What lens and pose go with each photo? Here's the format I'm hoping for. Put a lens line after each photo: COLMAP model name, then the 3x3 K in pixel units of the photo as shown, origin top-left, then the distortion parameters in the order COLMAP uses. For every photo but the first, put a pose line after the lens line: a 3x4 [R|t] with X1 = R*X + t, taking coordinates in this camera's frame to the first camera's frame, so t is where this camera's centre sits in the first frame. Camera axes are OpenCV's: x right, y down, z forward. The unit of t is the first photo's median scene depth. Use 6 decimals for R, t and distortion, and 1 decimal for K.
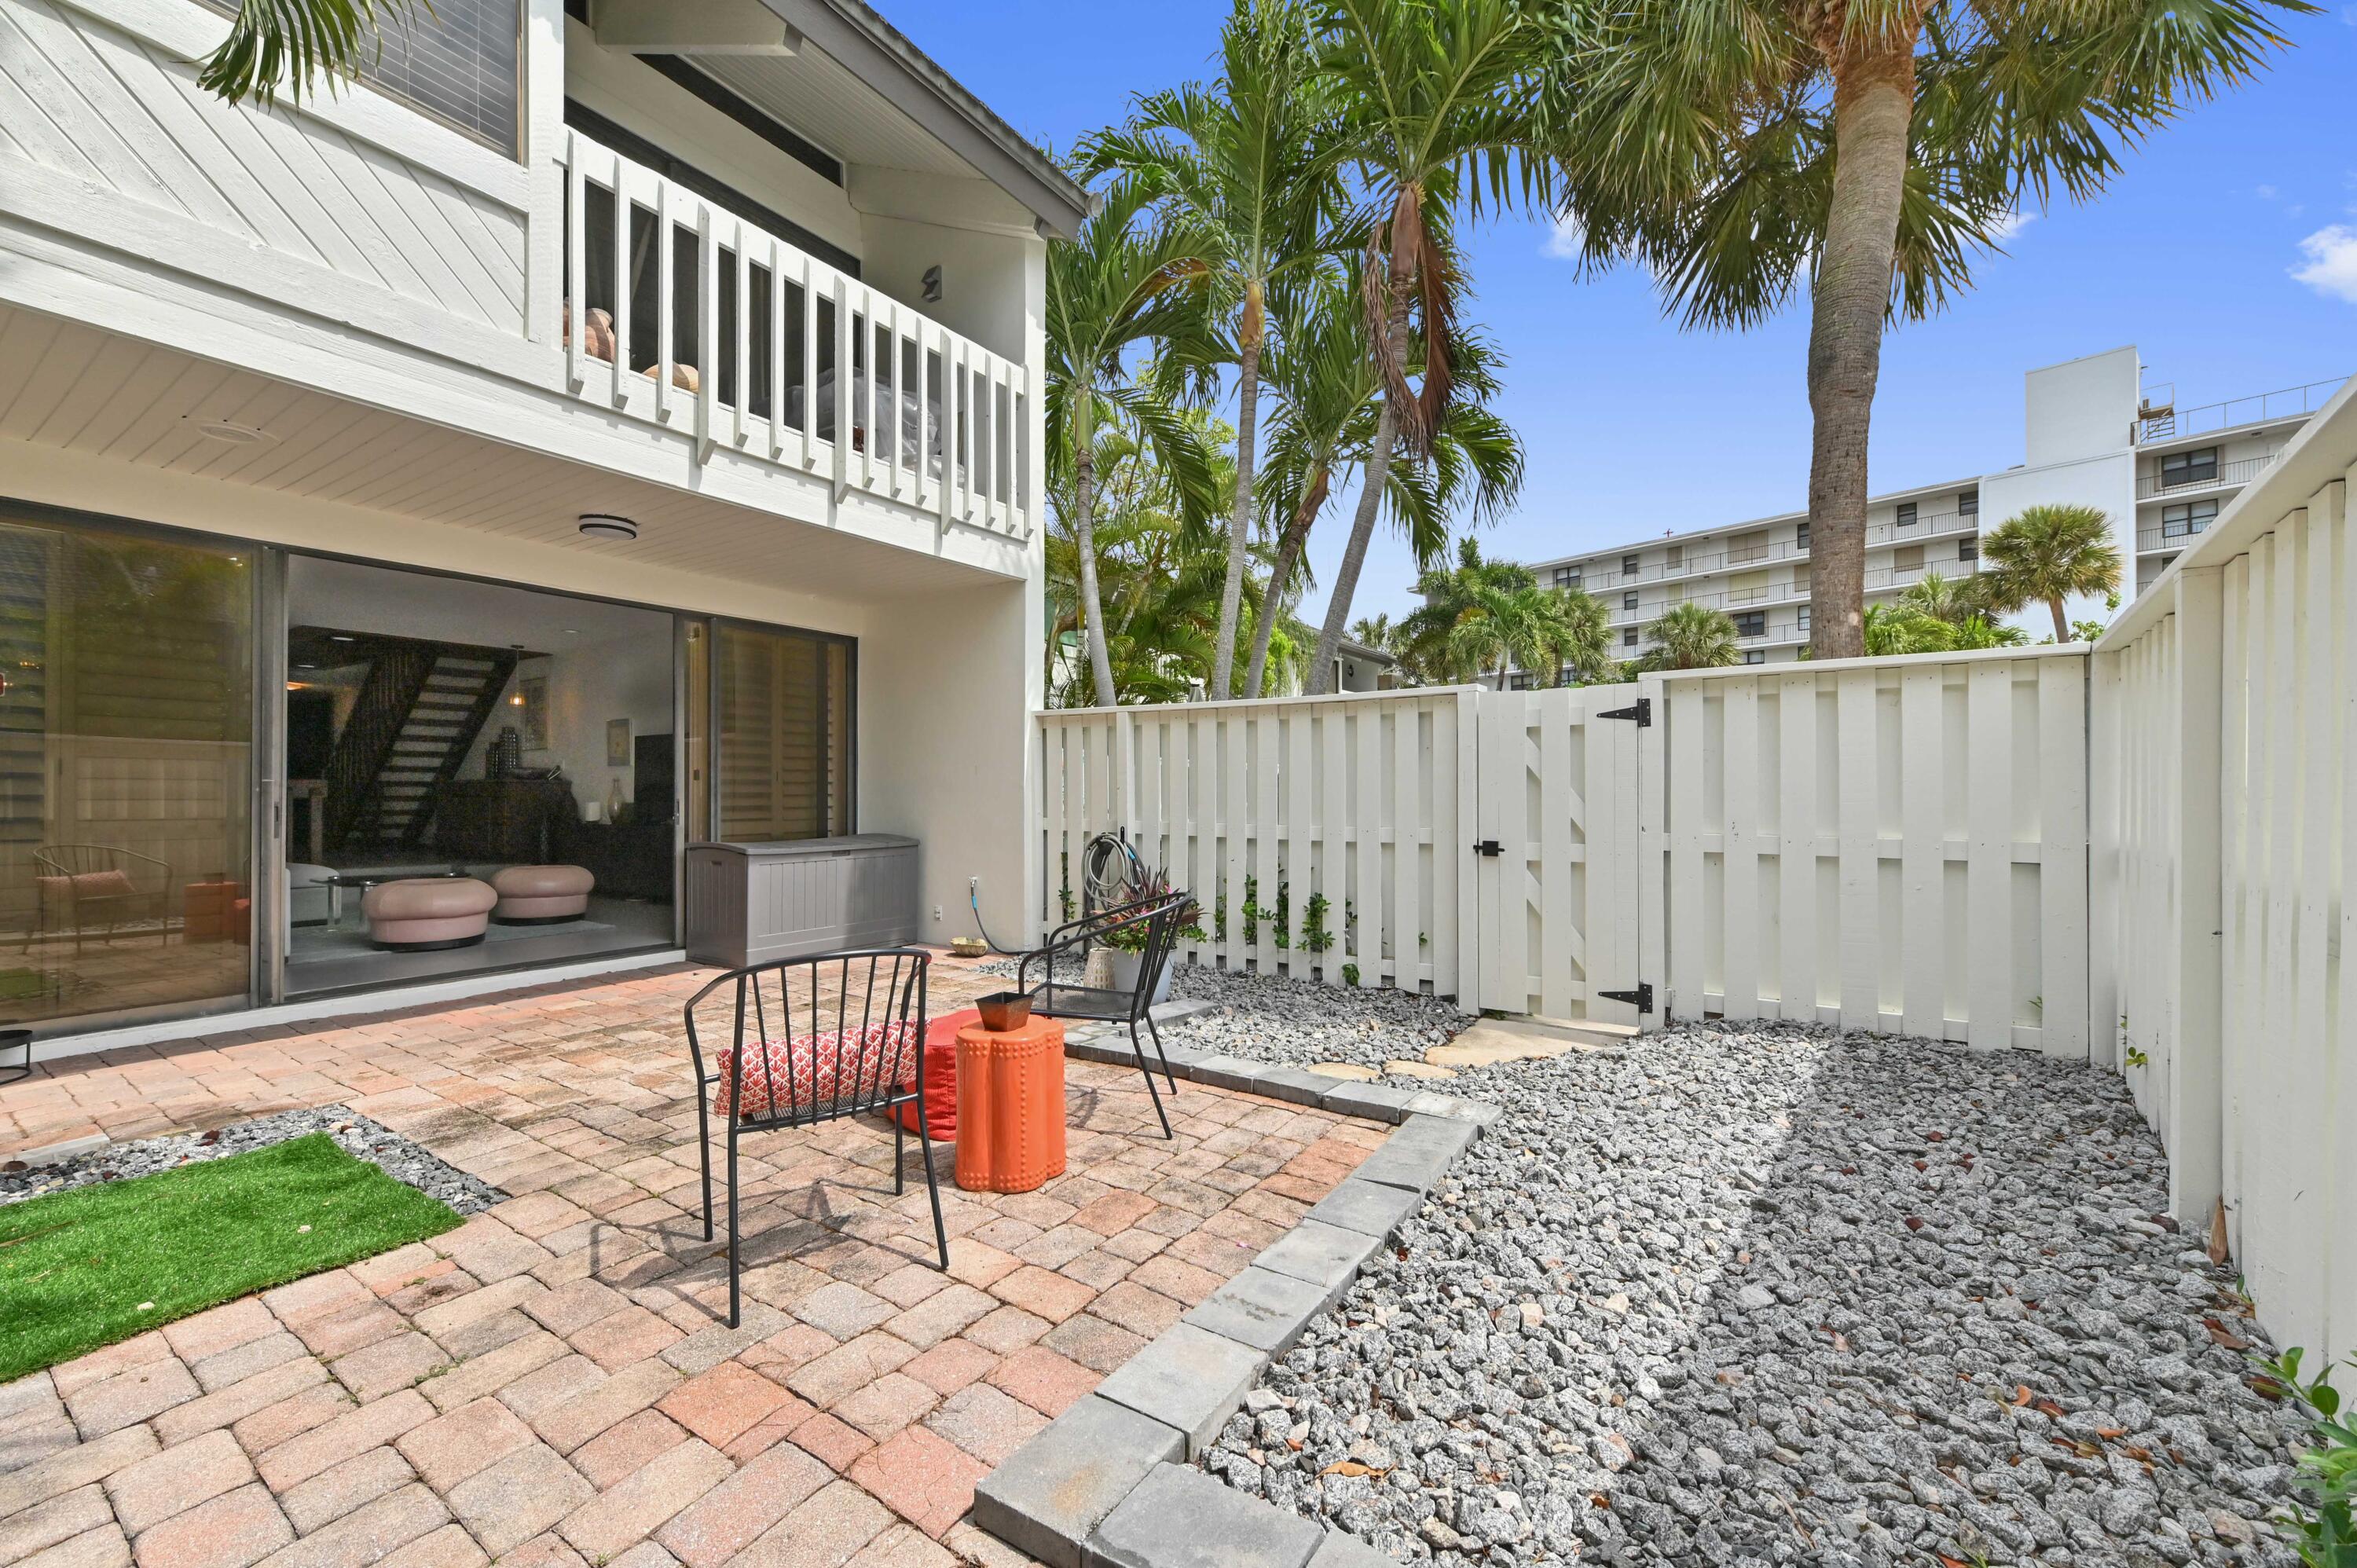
lens RADIAL K [[956.5, 0, 1187.1], [0, 956.5, 785.3], [0, 0, 1]] dist [-0.004624, 0.001021]
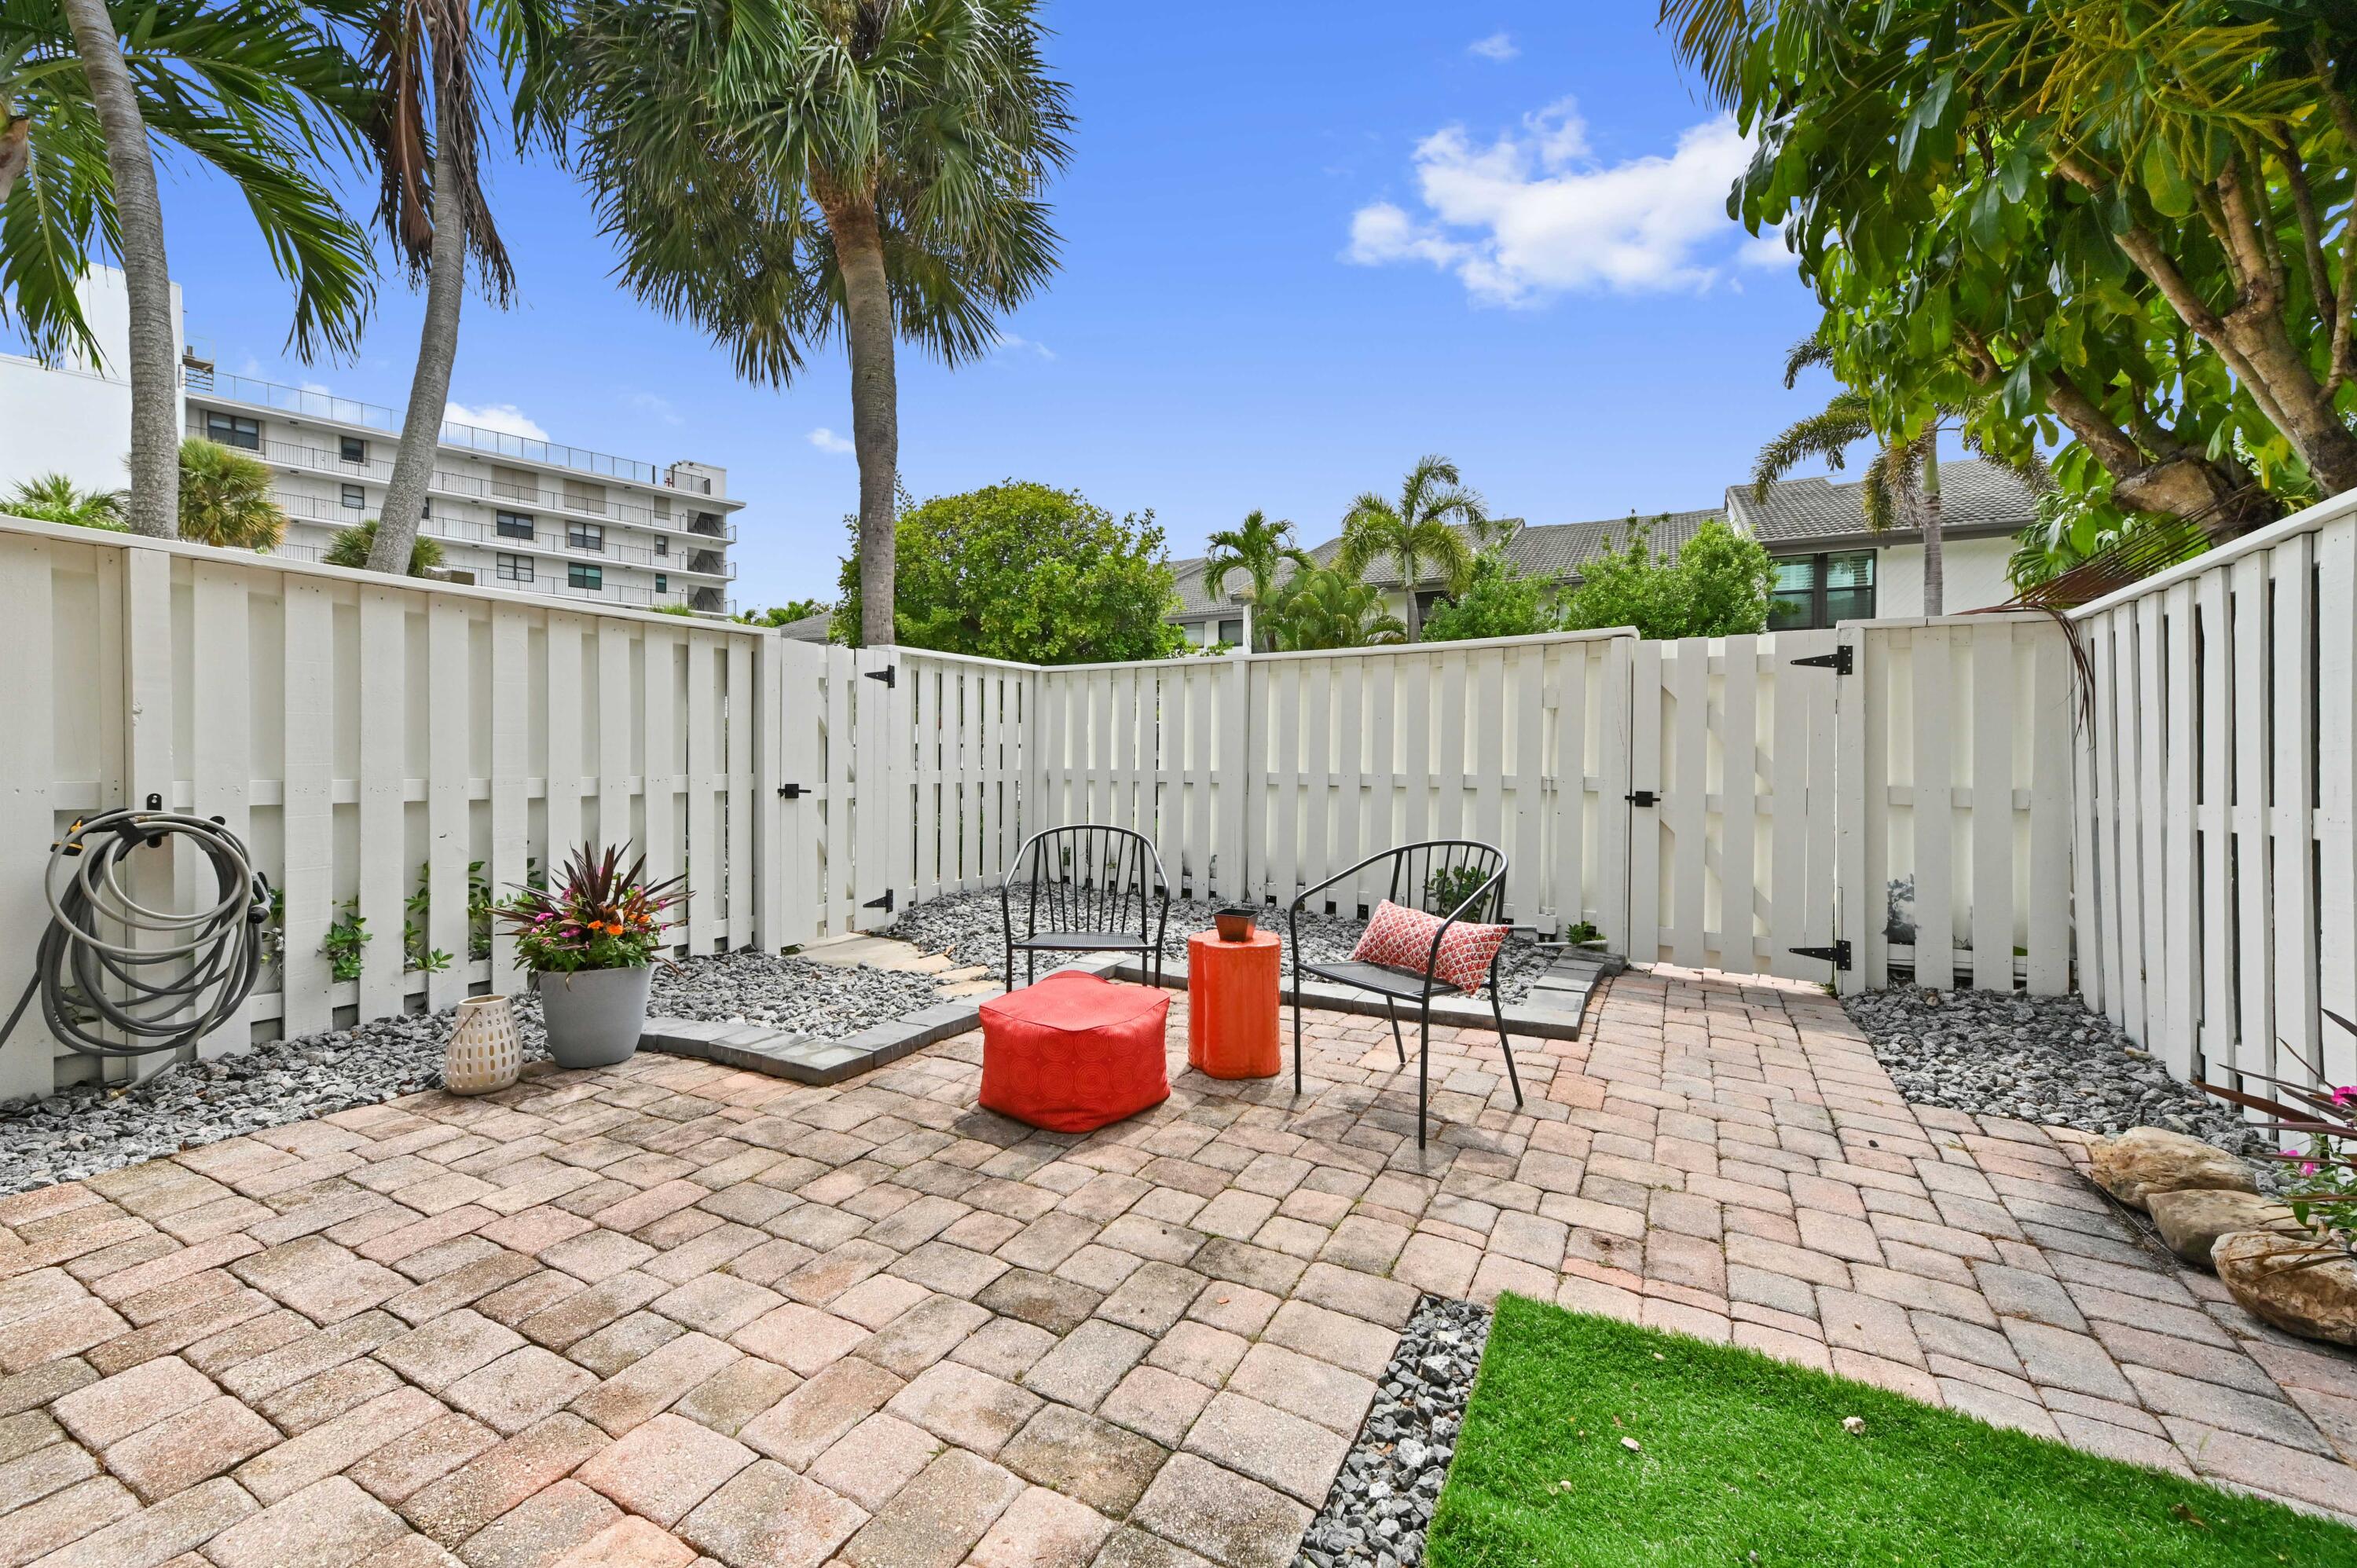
lens RADIAL K [[956.5, 0, 1184.1], [0, 956.5, 772.0], [0, 0, 1]] dist [-0.004624, 0.001021]
pose [[-0.108312, -0.023837, 0.993831, -0.823679], [-0.009009, 0.999695, 0.022996, 0.018557], [-0.994076, -0.006462, -0.108494, 0.746970]]
